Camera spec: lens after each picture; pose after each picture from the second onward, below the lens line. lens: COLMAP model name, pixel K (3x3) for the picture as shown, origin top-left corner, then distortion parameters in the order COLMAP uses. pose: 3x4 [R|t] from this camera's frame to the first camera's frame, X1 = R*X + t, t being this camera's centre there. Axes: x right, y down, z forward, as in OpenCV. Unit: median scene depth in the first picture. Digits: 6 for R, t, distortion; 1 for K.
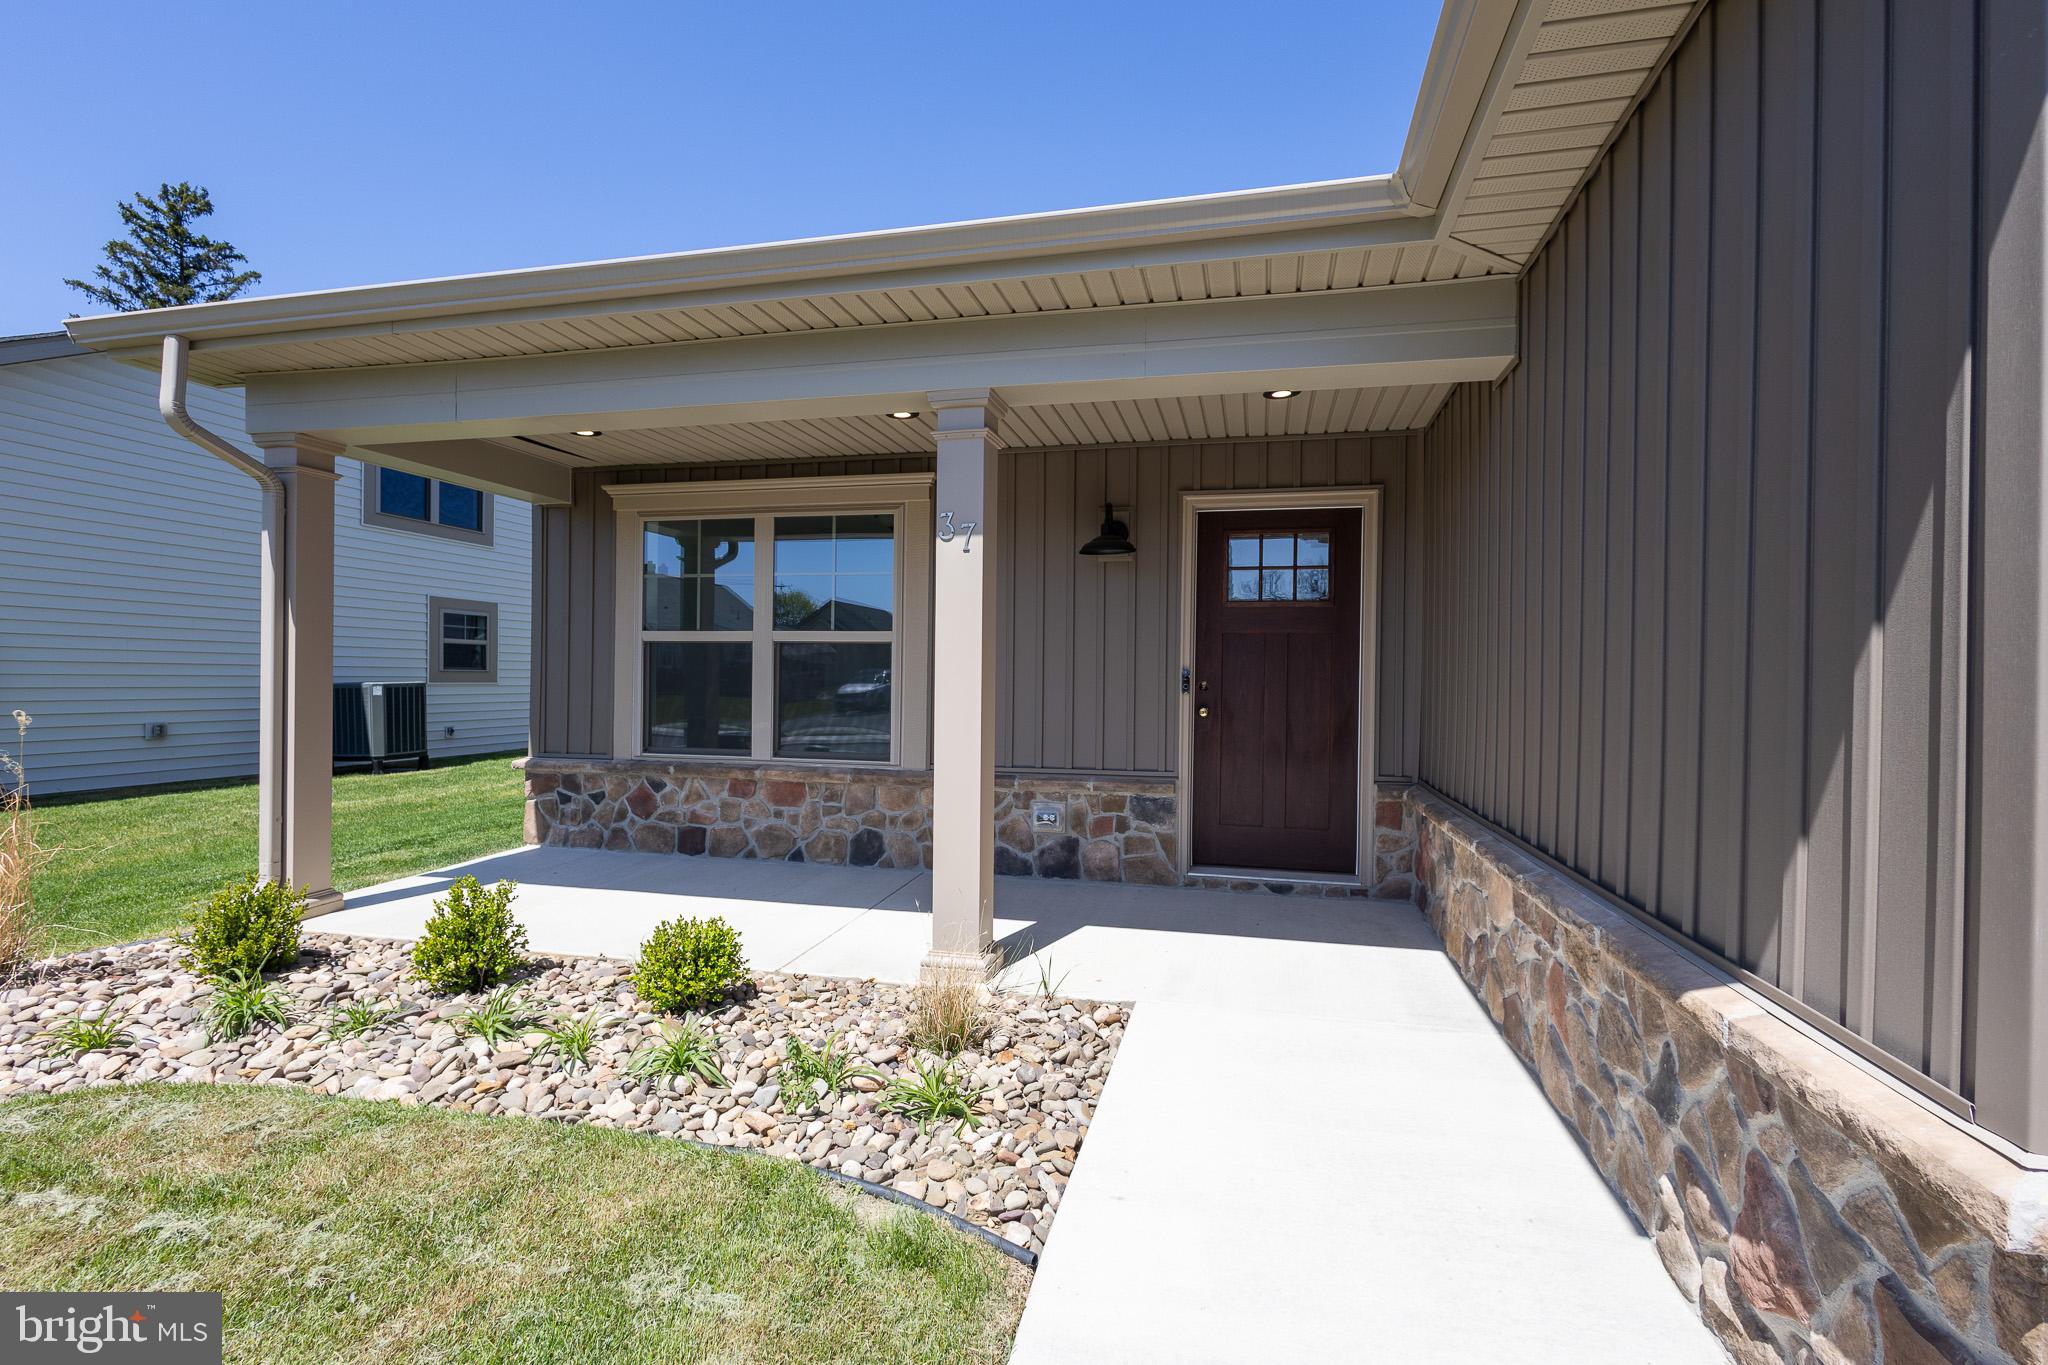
lens RADIAL K [[939.9, 0, 1026.9], [0, 939.9, 681.5], [0, 0, 1]] dist [0.011354, -0.004339]
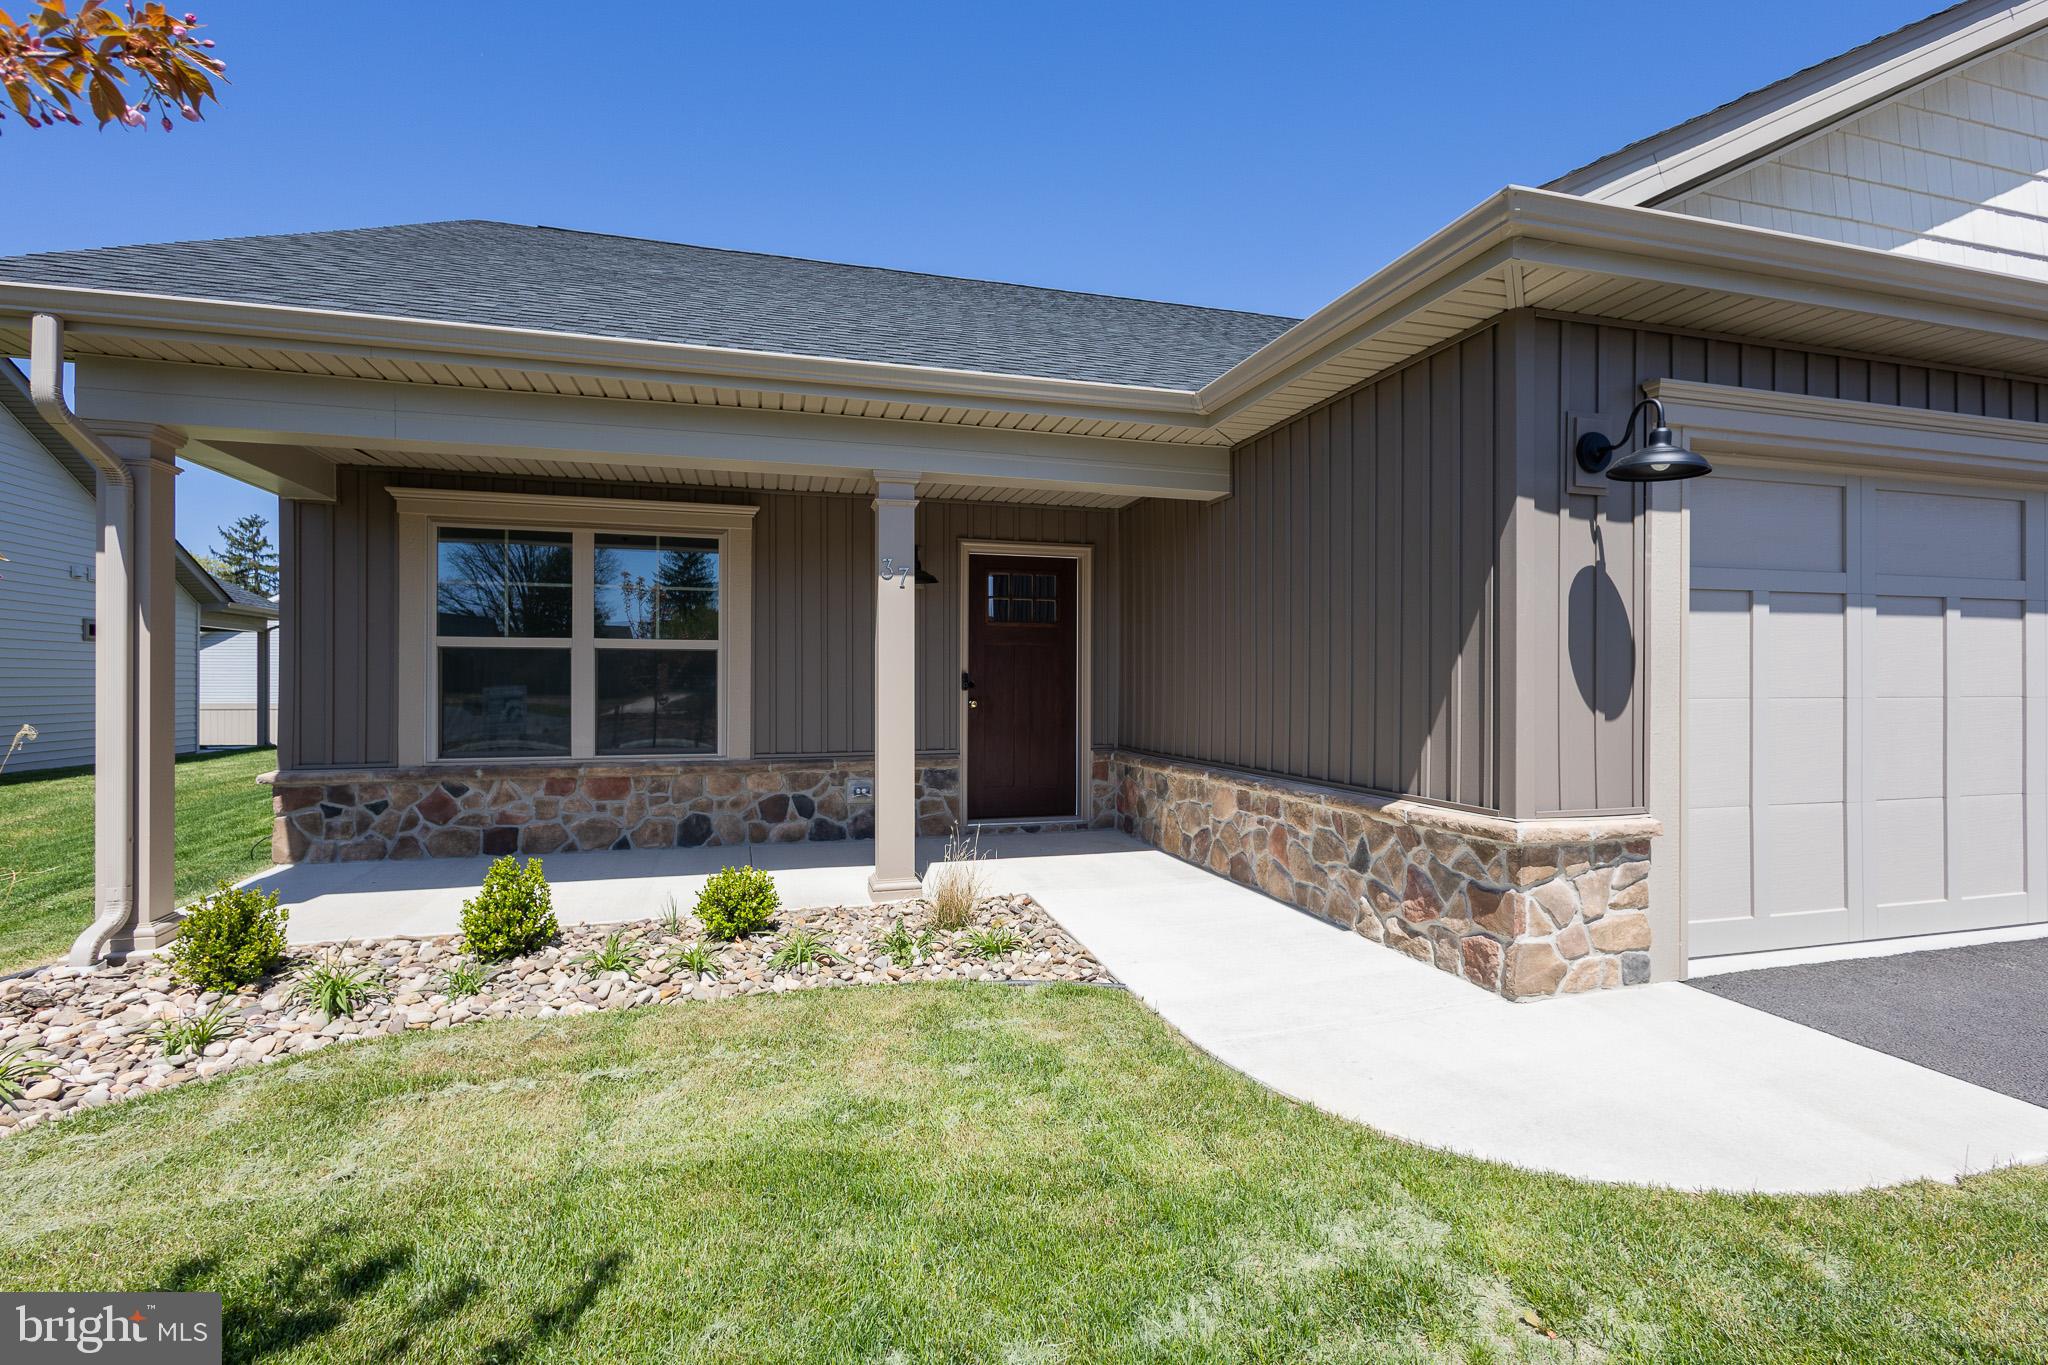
lens RADIAL K [[939.9, 0, 1027.5], [0, 939.9, 683.7], [0, 0, 1]] dist [0.011354, -0.004339]
pose [[0.869638, -0.011237, 0.493562, -0.394436], [0.011322, 0.999932, 0.002818, 0.000744], [-0.493560, 0.003137, 0.869706, -0.195765]]
